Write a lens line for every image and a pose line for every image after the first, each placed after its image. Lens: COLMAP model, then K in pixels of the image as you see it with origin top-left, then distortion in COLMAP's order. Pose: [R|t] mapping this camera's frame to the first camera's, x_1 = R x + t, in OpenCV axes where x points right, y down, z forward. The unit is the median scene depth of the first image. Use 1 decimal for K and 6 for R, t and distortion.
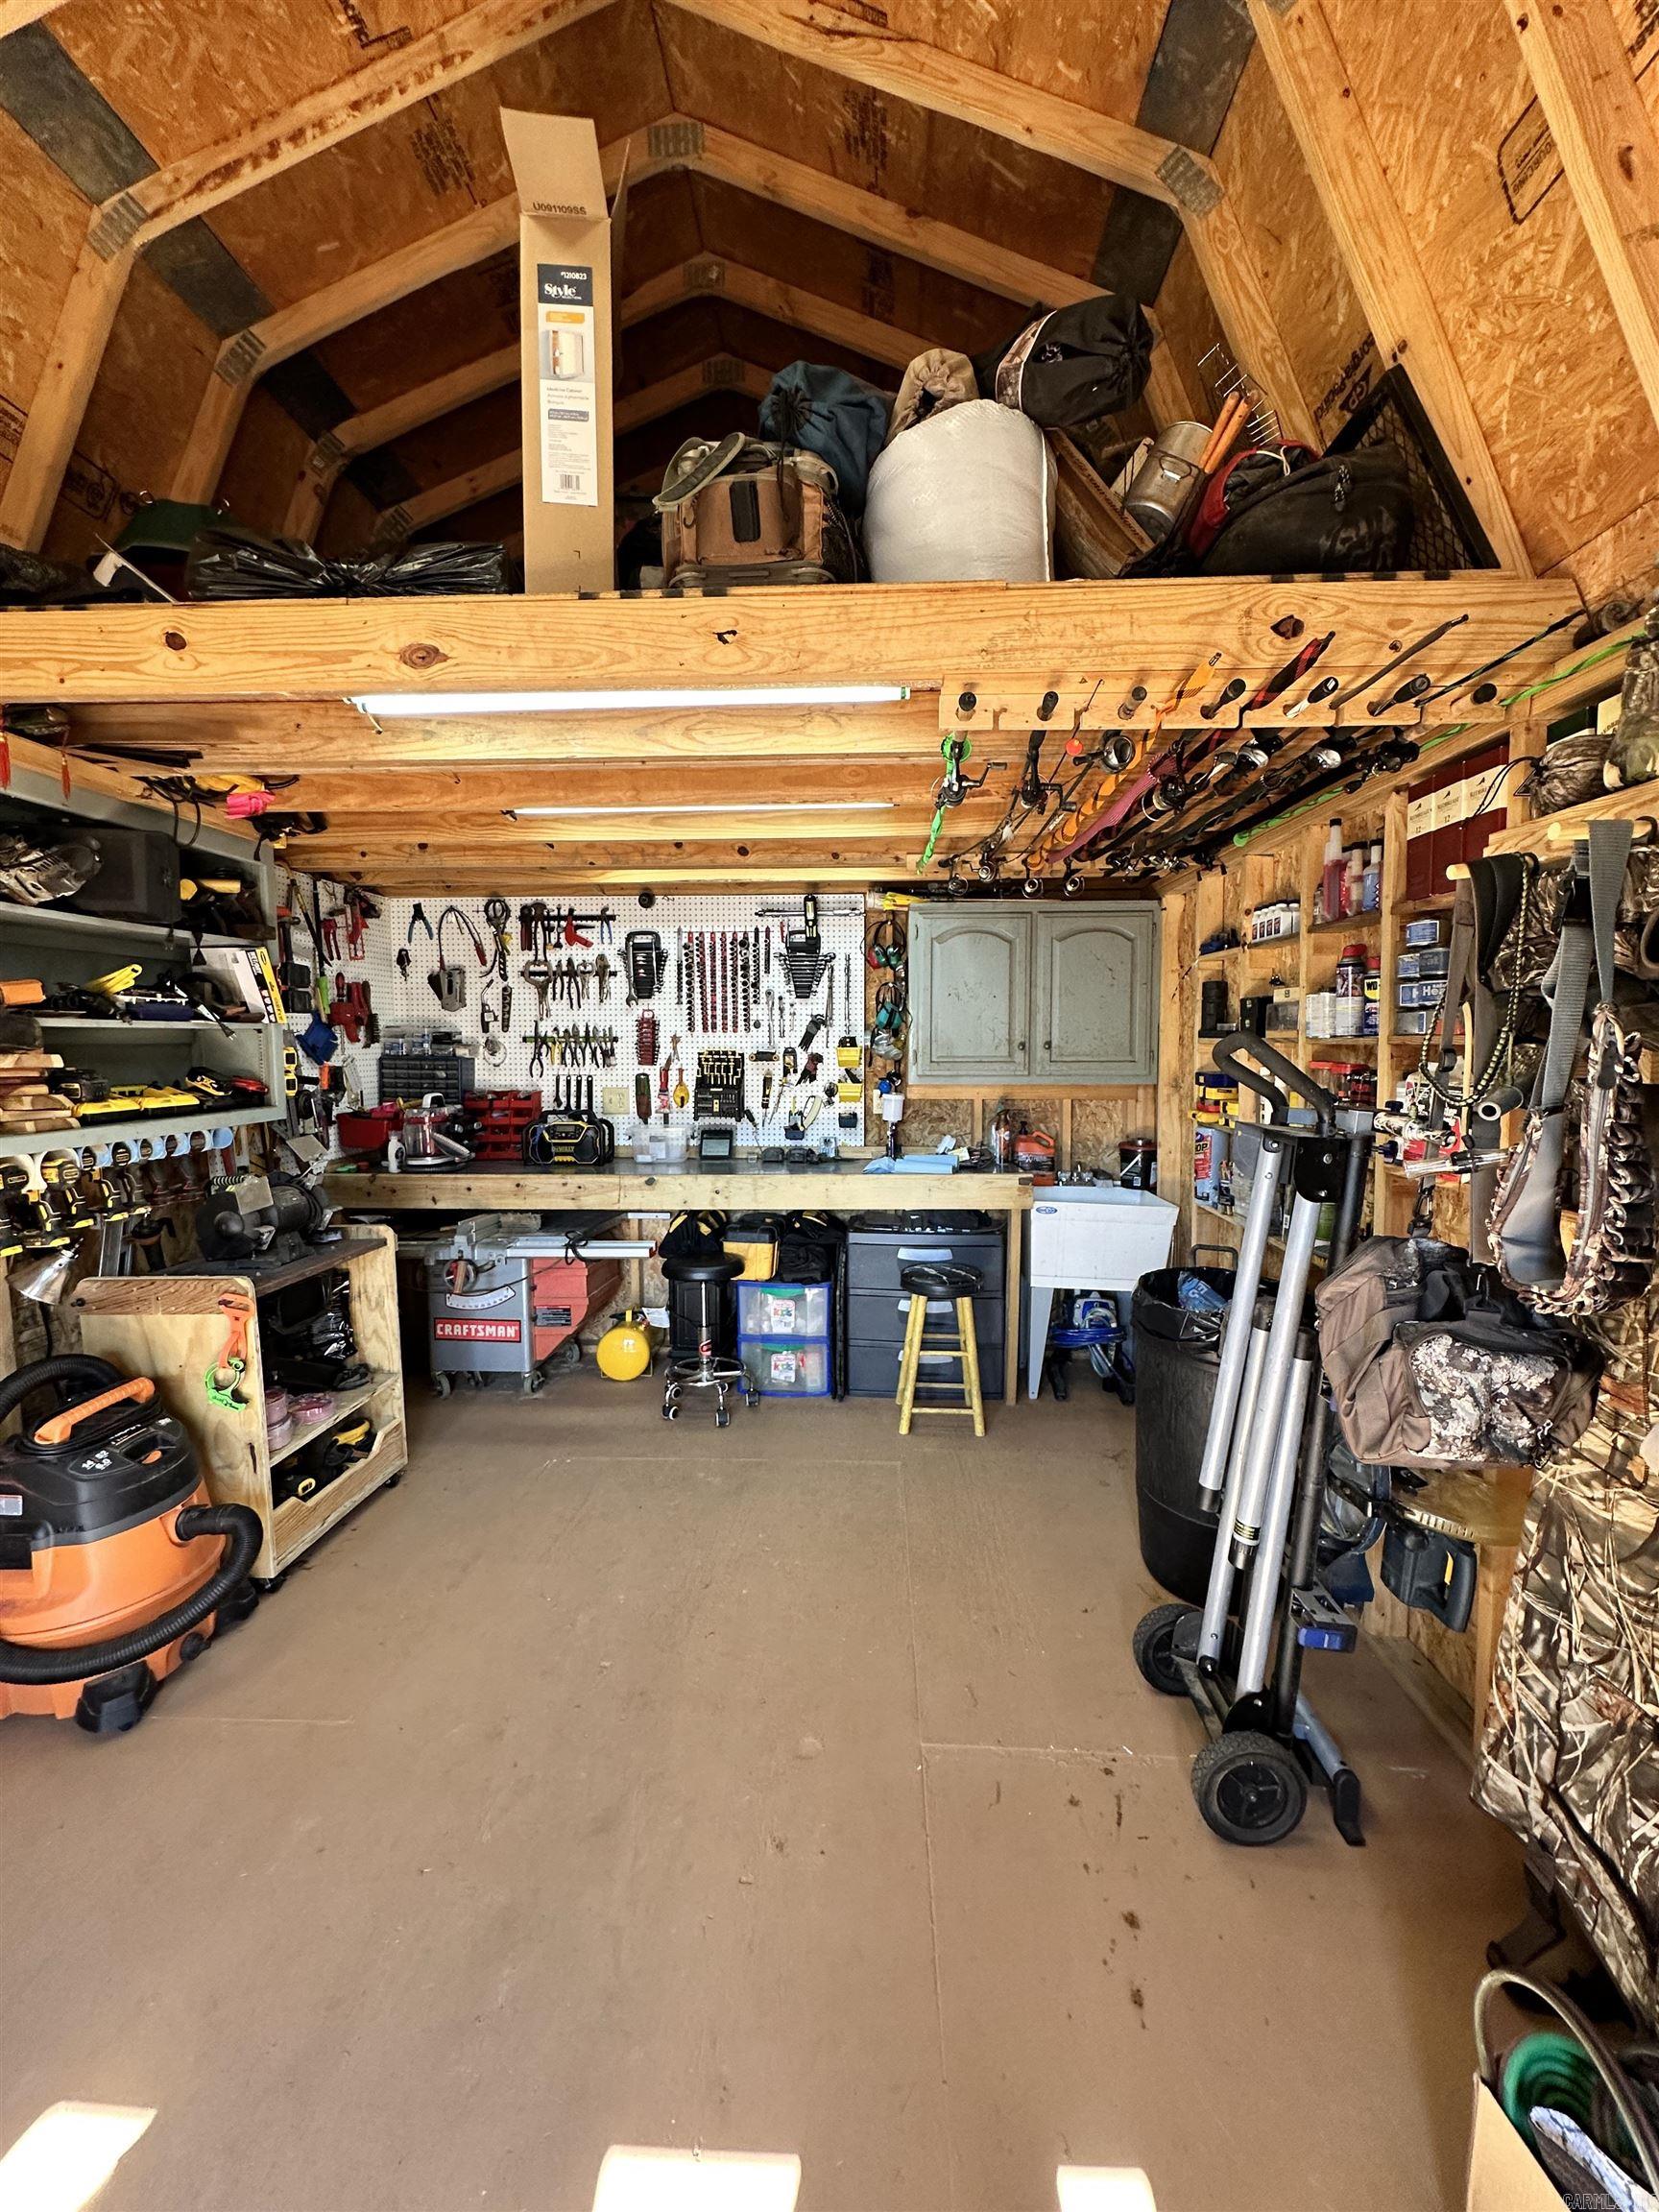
lens RADIAL K [[888.5, 0, 833.5], [0, 888.5, 1105.0], [0, 0, 1]] dist [-0.002137, 0.001252]
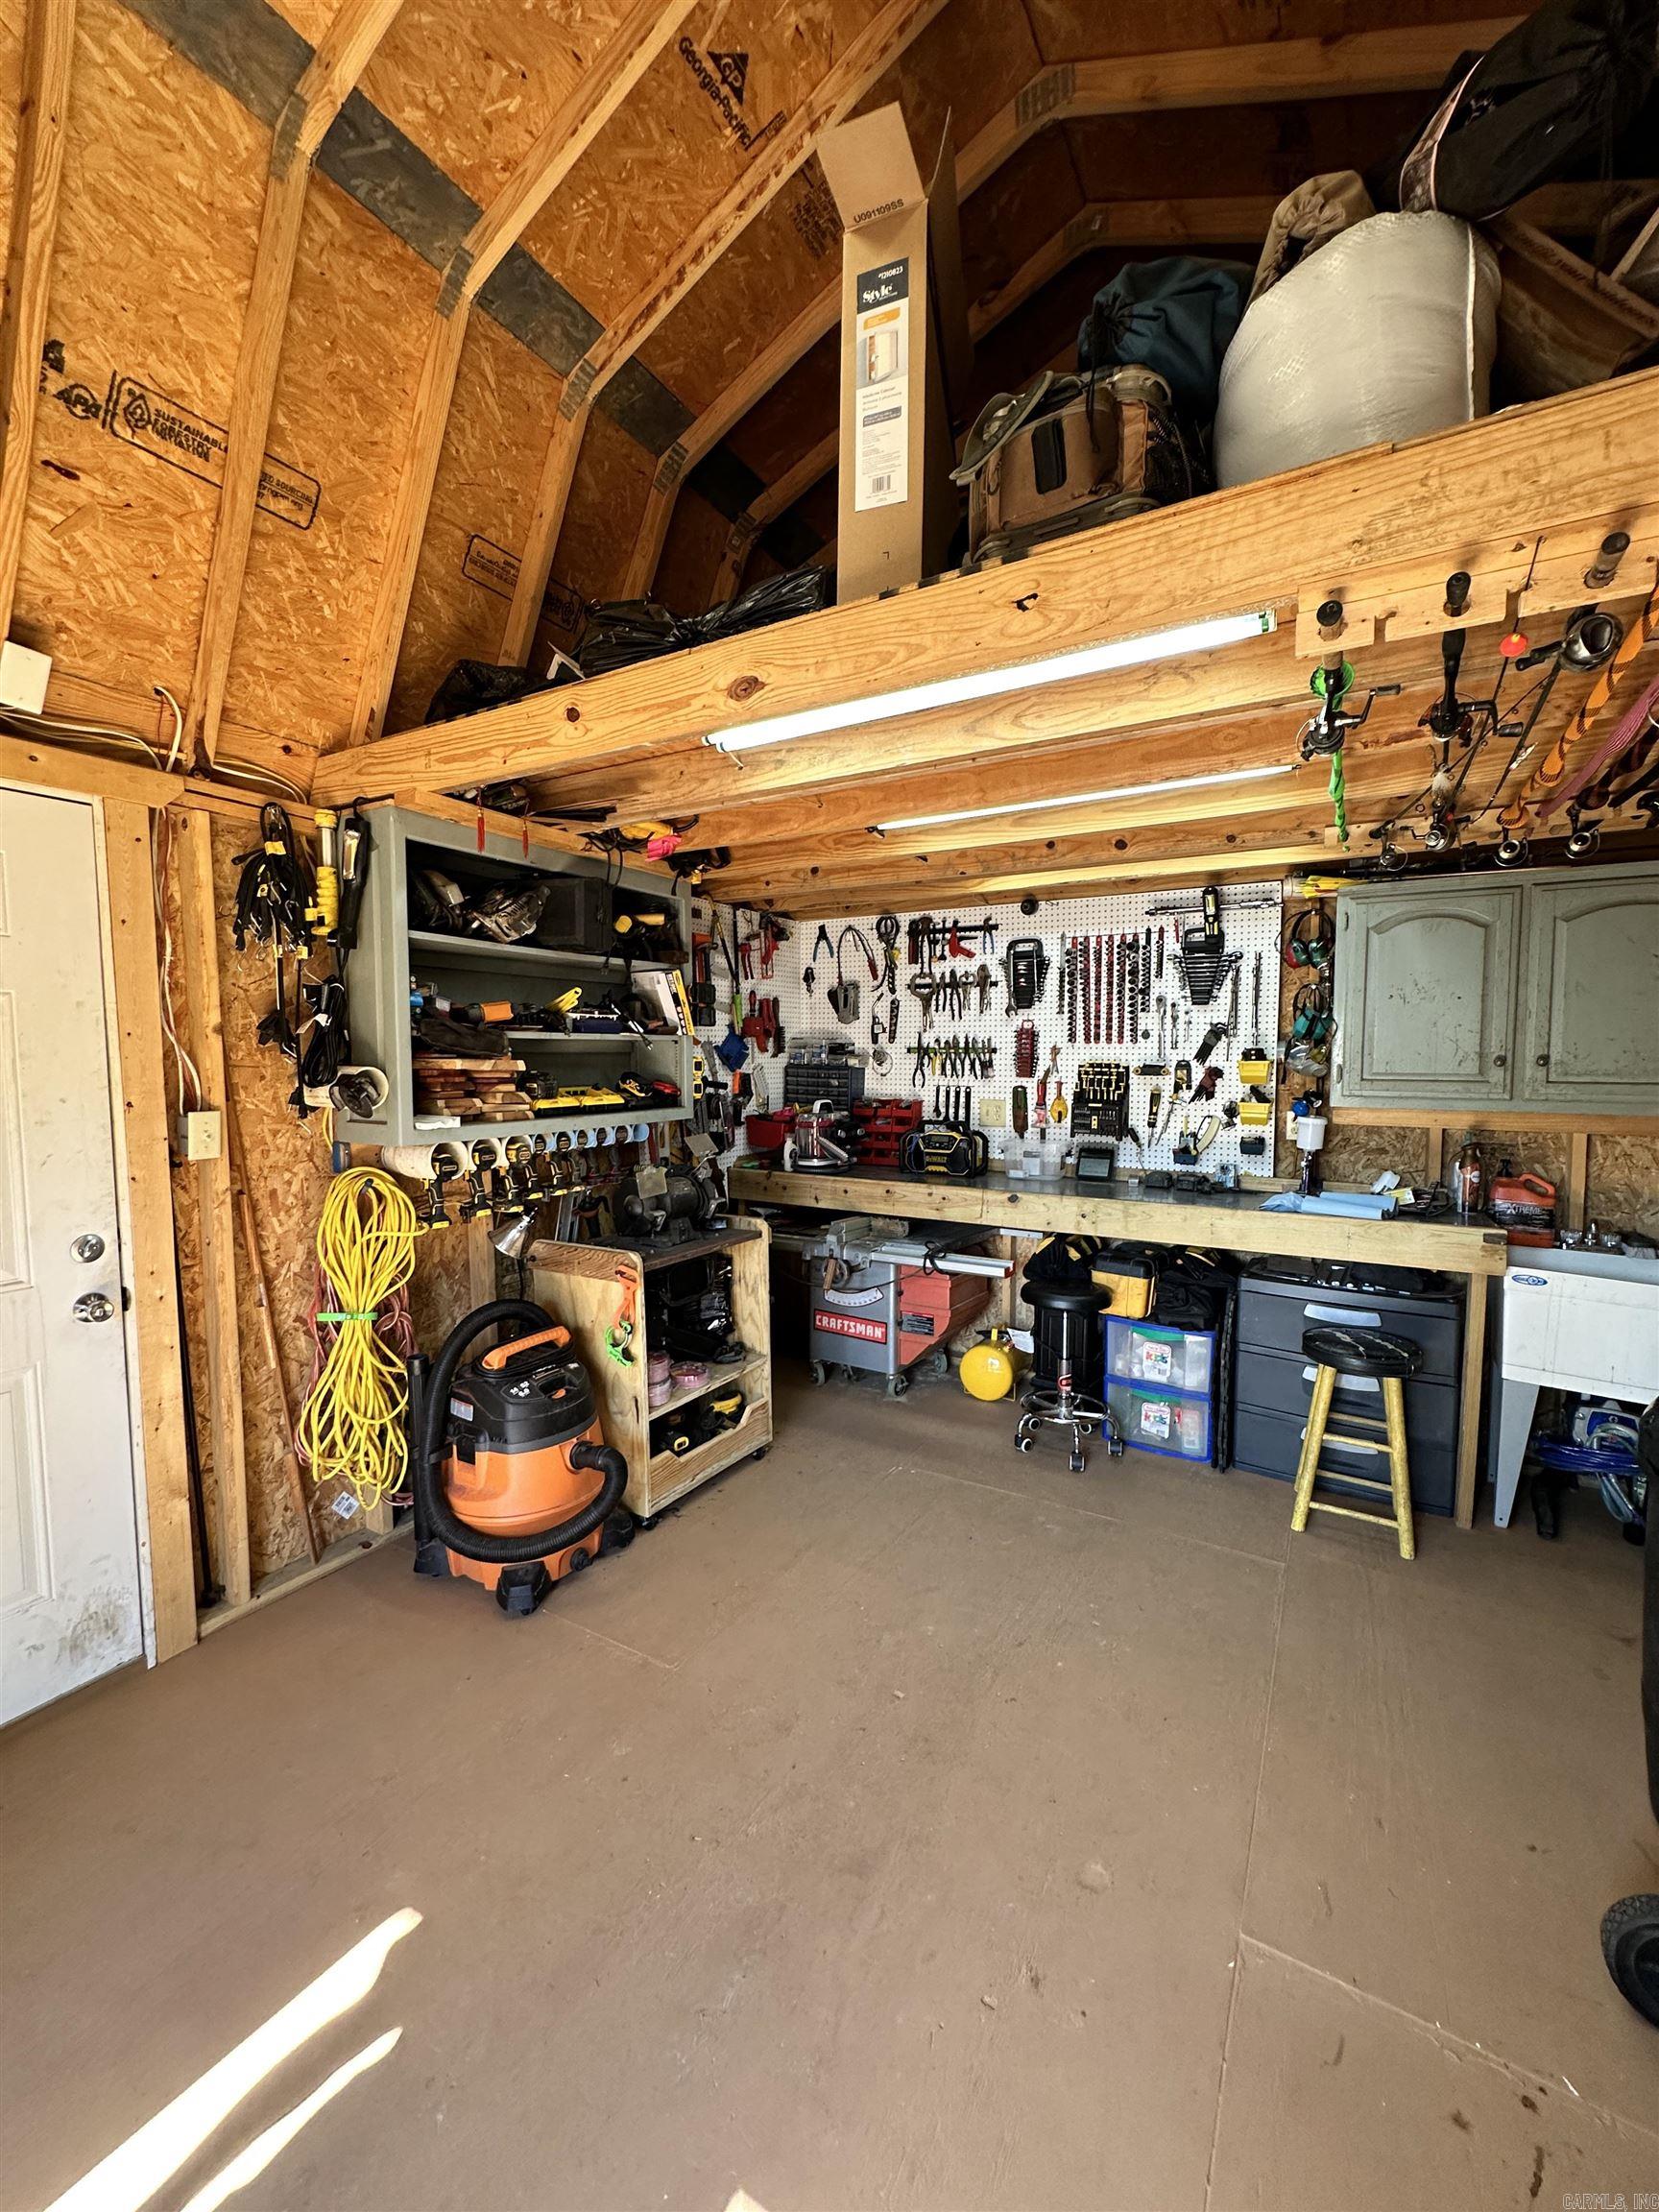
lens RADIAL K [[888.5, 0, 828.5], [0, 888.5, 1104.8], [0, 0, 1]] dist [-0.002137, 0.001252]
pose [[0.882295, 0.032918, -0.469544, 0.092105], [-0.039190, 0.999225, -0.003586, -0.005371], [0.469063, 0.021565, 0.882902, 0.080329]]
